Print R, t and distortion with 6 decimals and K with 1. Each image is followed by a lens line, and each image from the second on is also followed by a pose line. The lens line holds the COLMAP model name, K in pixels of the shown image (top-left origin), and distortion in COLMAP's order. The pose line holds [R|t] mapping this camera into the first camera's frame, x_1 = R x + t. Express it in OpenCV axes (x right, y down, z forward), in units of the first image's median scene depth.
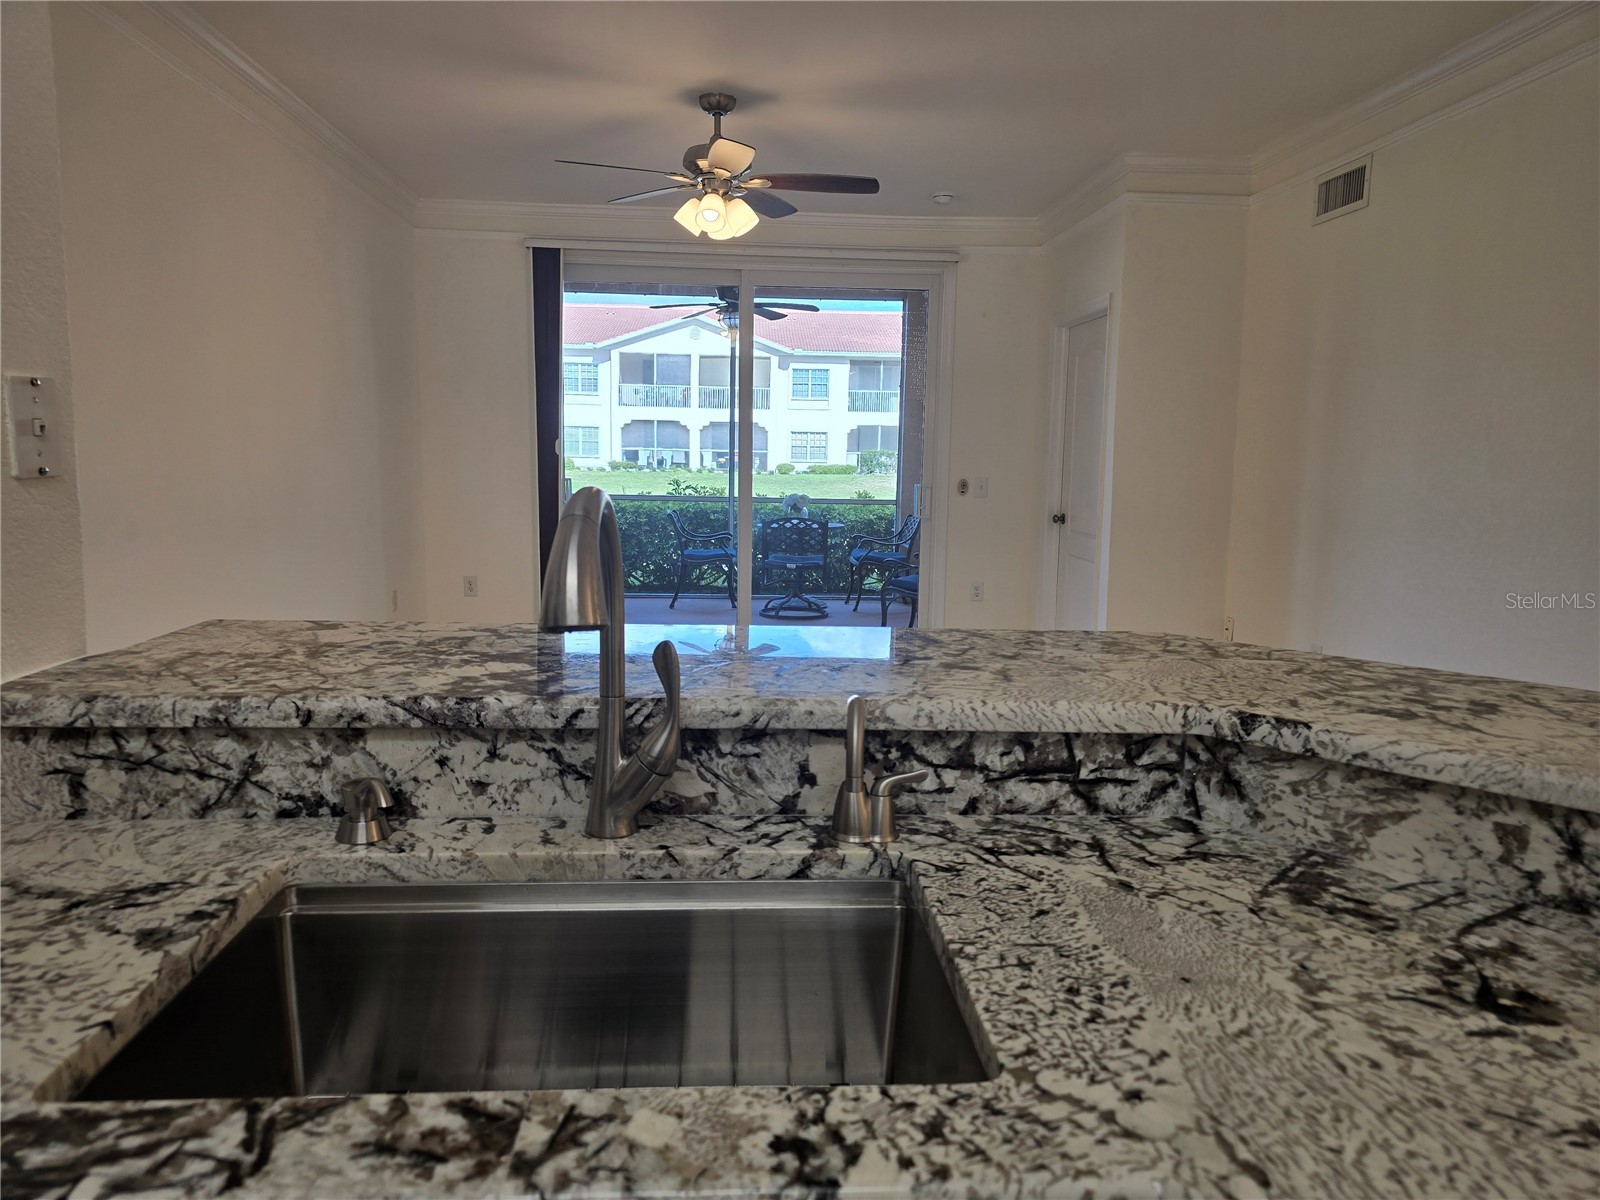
lens RADIAL K [[1076.1, 0, 790.1], [0, 1076.1, 579.3], [0, 0, 1]] dist [0.062081, -0.055483]
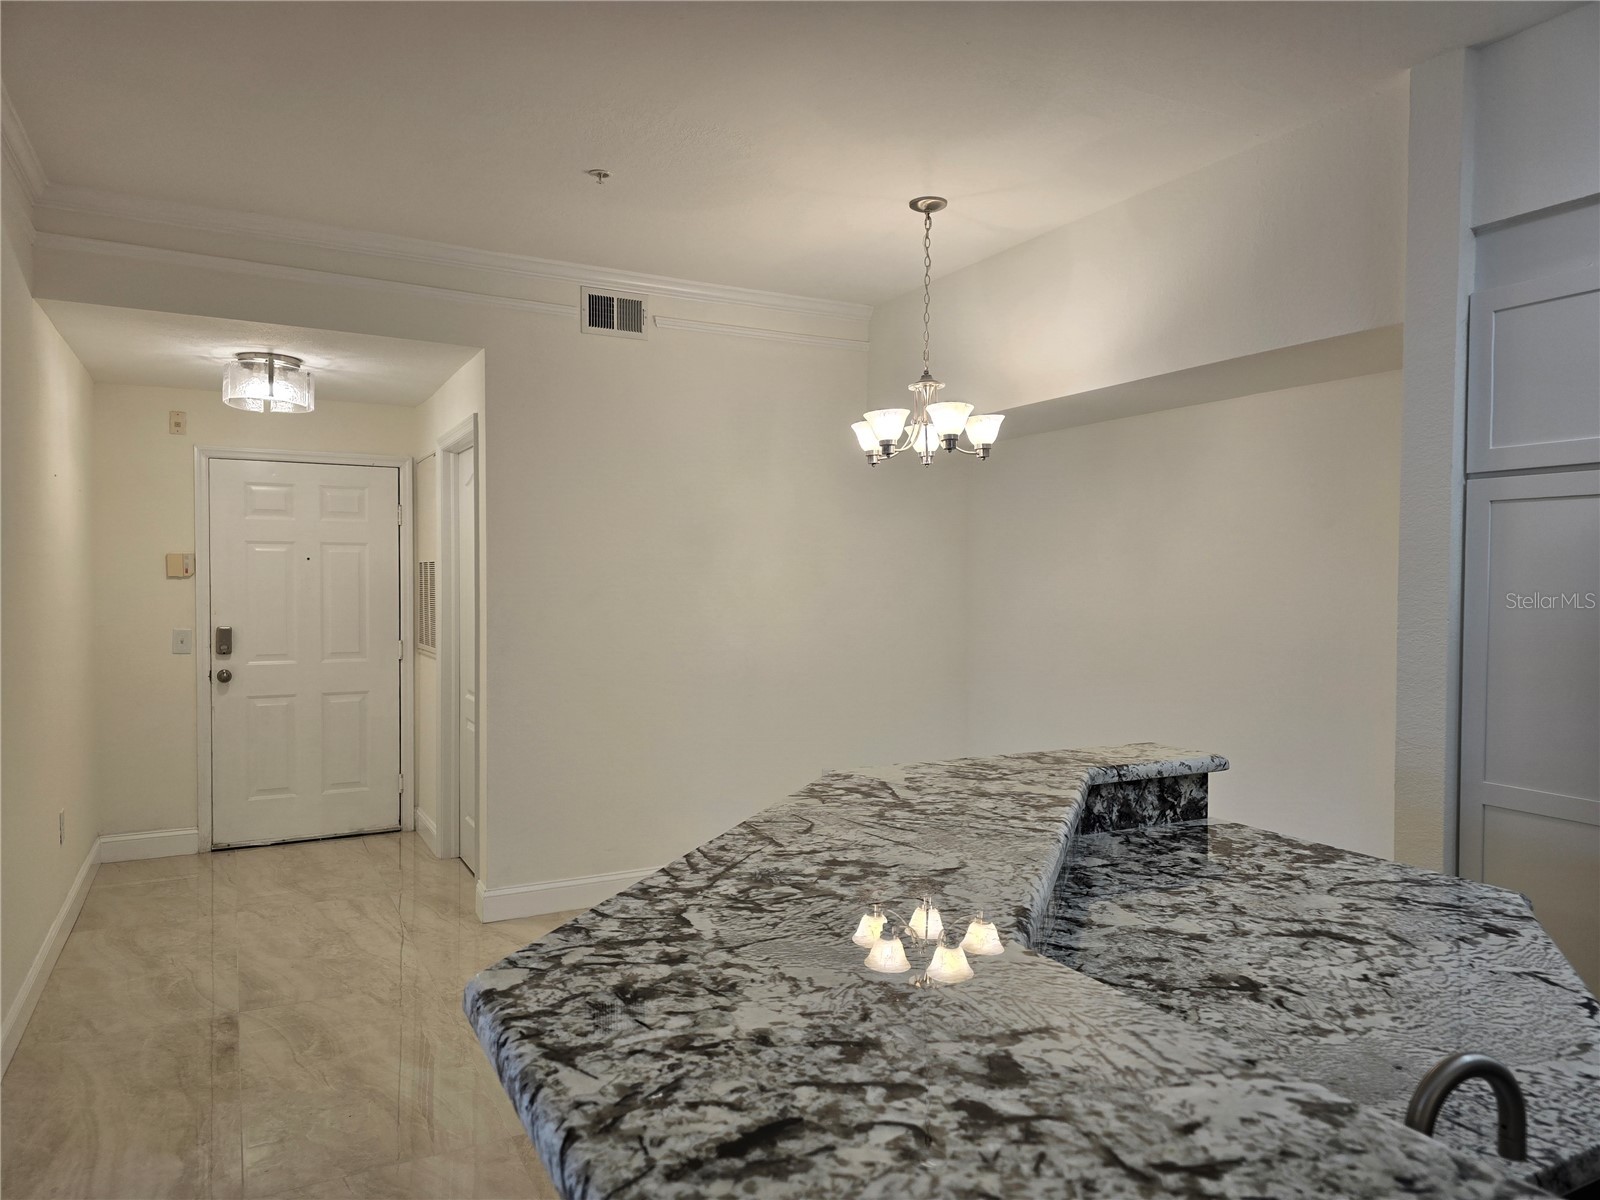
lens RADIAL K [[1076.1, 0, 798.5], [0, 1076.1, 607.9], [0, 0, 1]] dist [0.062081, -0.055483]
pose [[-0.404645, -0.043413, 0.913443, -0.374429], [0.100126, 0.990764, 0.091442, -0.265565], [-0.908976, 0.128461, -0.396561, 1.523577]]
